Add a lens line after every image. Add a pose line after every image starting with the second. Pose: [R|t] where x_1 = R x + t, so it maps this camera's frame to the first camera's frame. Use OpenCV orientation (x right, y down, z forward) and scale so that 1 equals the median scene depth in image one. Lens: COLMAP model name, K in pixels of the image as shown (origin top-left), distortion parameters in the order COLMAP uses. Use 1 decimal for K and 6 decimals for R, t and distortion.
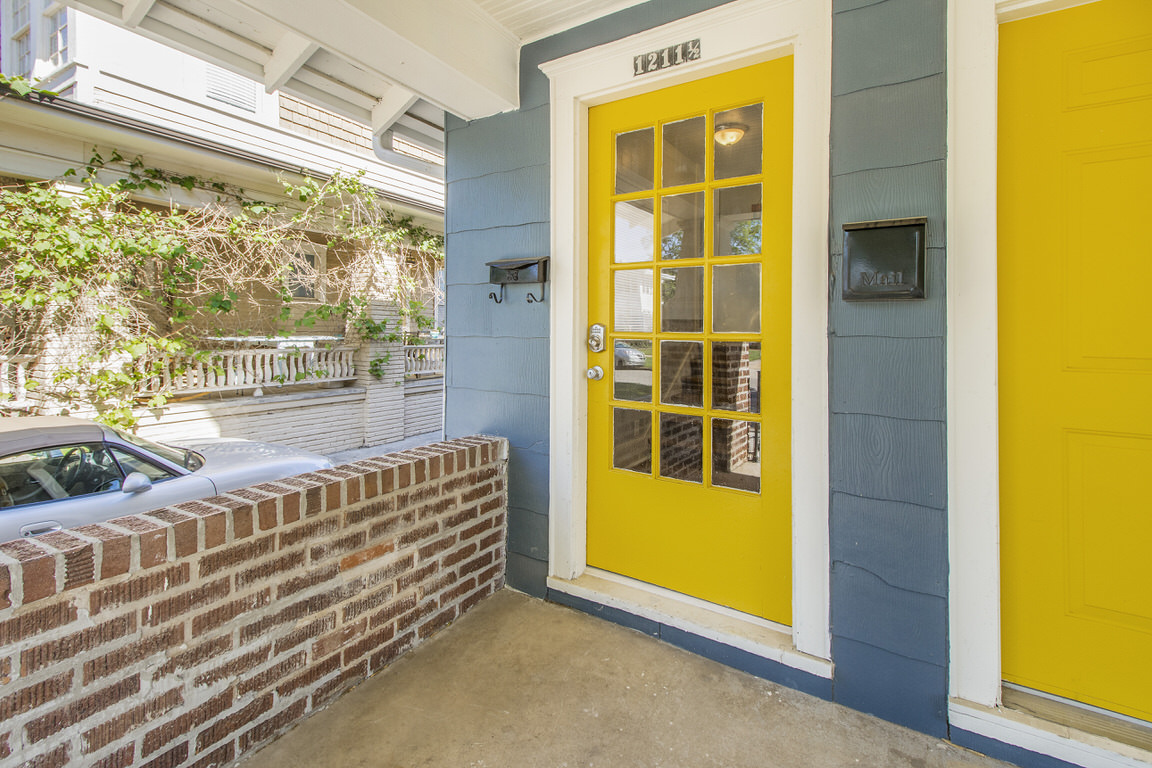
lens RADIAL K [[534.9, 0, 565.5], [0, 534.9, 319.7], [0, 0, 1]] dist [0.016972, -0.000624]
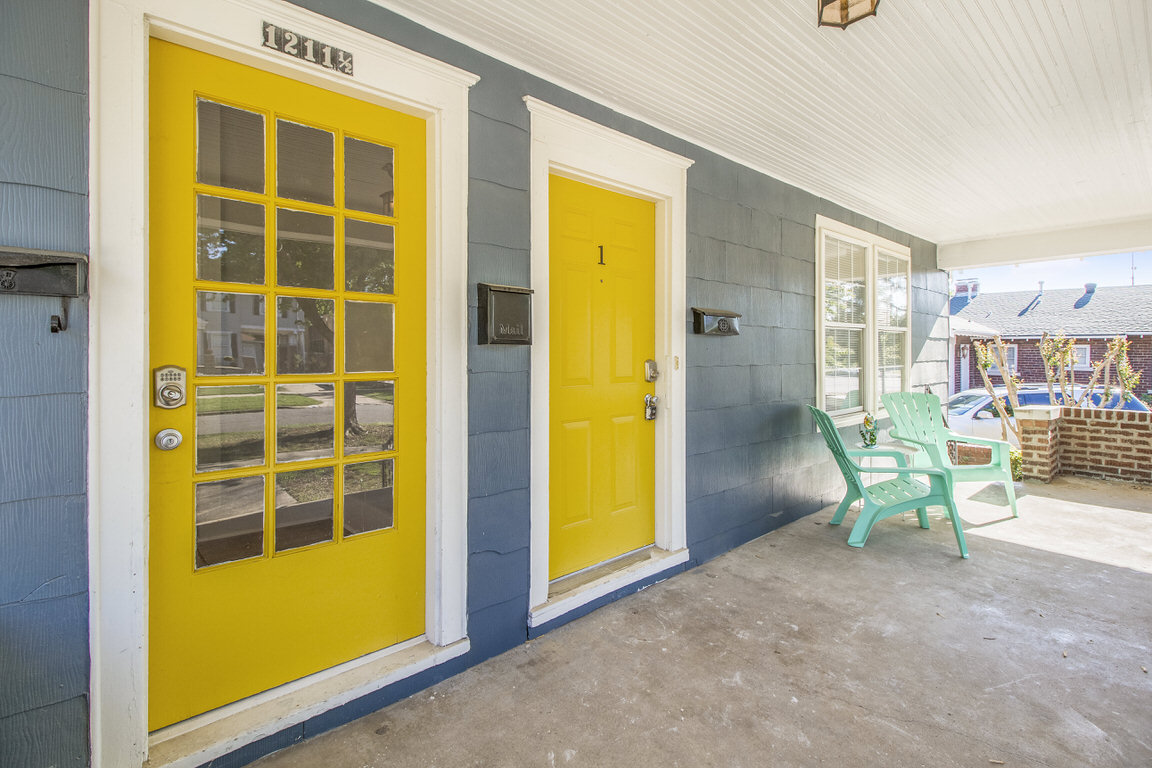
lens RADIAL K [[534.9, 0, 576.7], [0, 534.9, 359.6], [0, 0, 1]] dist [0.016972, -0.000624]
pose [[0.275139, -0.009848, 0.961354, -0.533814], [-0.002365, 0.999938, 0.010920, -0.011998], [-0.961402, -0.005278, 0.275099, 0.373551]]
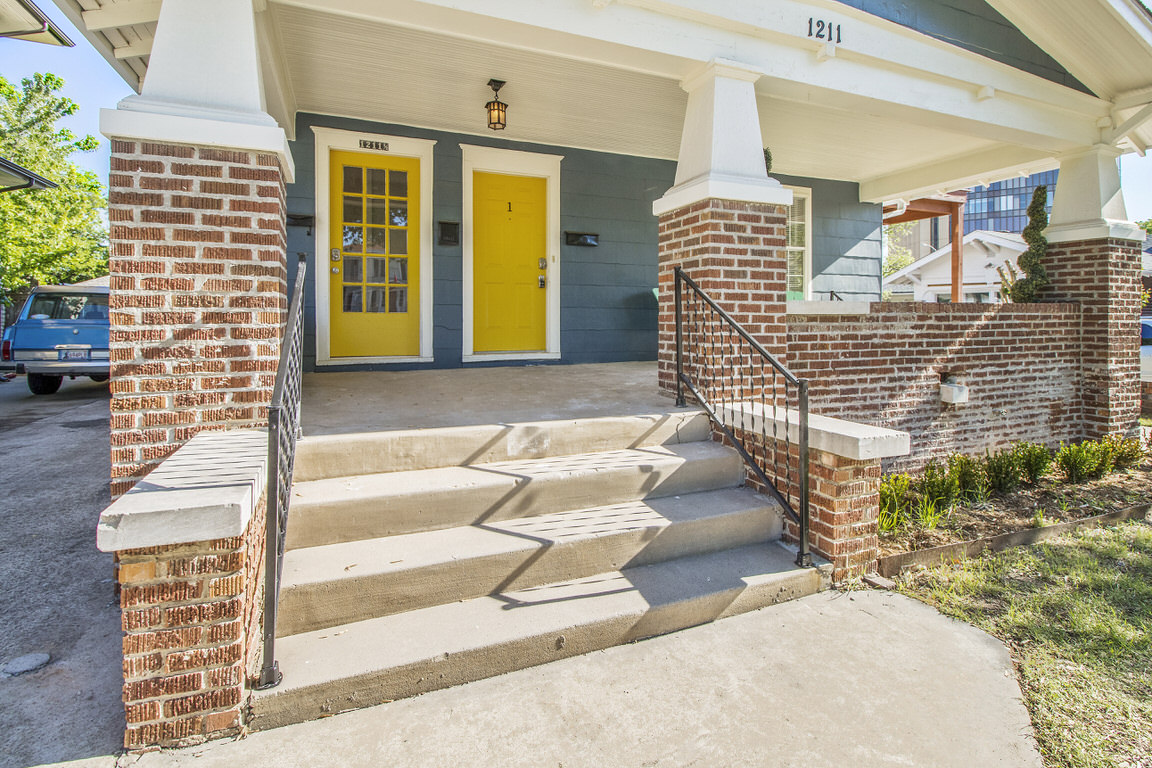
lens RADIAL K [[534.9, 0, 558.7], [0, 534.9, 323.7], [0, 0, 1]] dist [0.016972, -0.000624]
pose [[0.580647, -0.010289, 0.814090, -1.446178], [-0.004873, 0.999858, 0.016112, 0.331010], [-0.814141, -0.013323, 0.580515, -1.261260]]
